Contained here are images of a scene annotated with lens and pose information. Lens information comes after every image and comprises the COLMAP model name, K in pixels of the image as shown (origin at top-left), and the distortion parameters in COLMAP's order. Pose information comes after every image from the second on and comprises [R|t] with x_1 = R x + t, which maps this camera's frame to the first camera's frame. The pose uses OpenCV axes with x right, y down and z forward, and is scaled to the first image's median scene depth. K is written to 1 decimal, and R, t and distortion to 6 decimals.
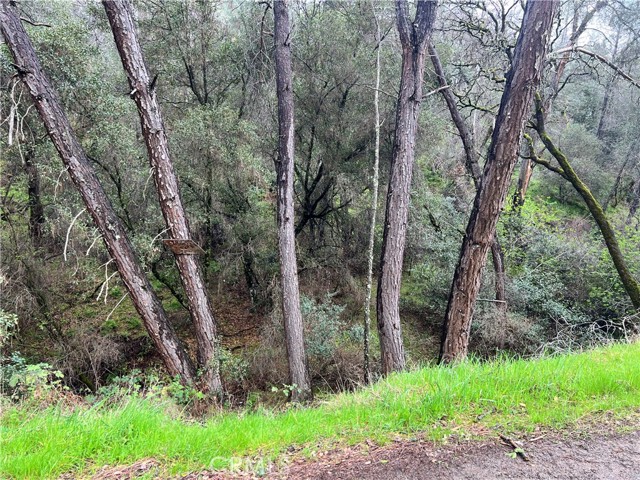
lens RADIAL K [[486.1, 0, 319.1], [0, 486.1, 242.8], [0, 0, 1]] dist [0.084142, -0.102729]
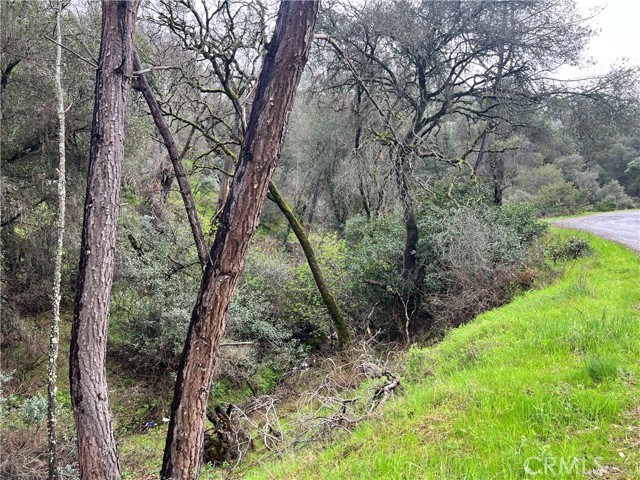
lens RADIAL K [[486.1, 0, 319.1], [0, 486.1, 242.8], [0, 0, 1]] dist [0.084142, -0.102729]
pose [[0.817438, -0.016510, 0.575780, 0.010249], [0.039948, 0.998807, -0.028075, -0.014442], [-0.574630, 0.045951, 0.817123, 0.241587]]
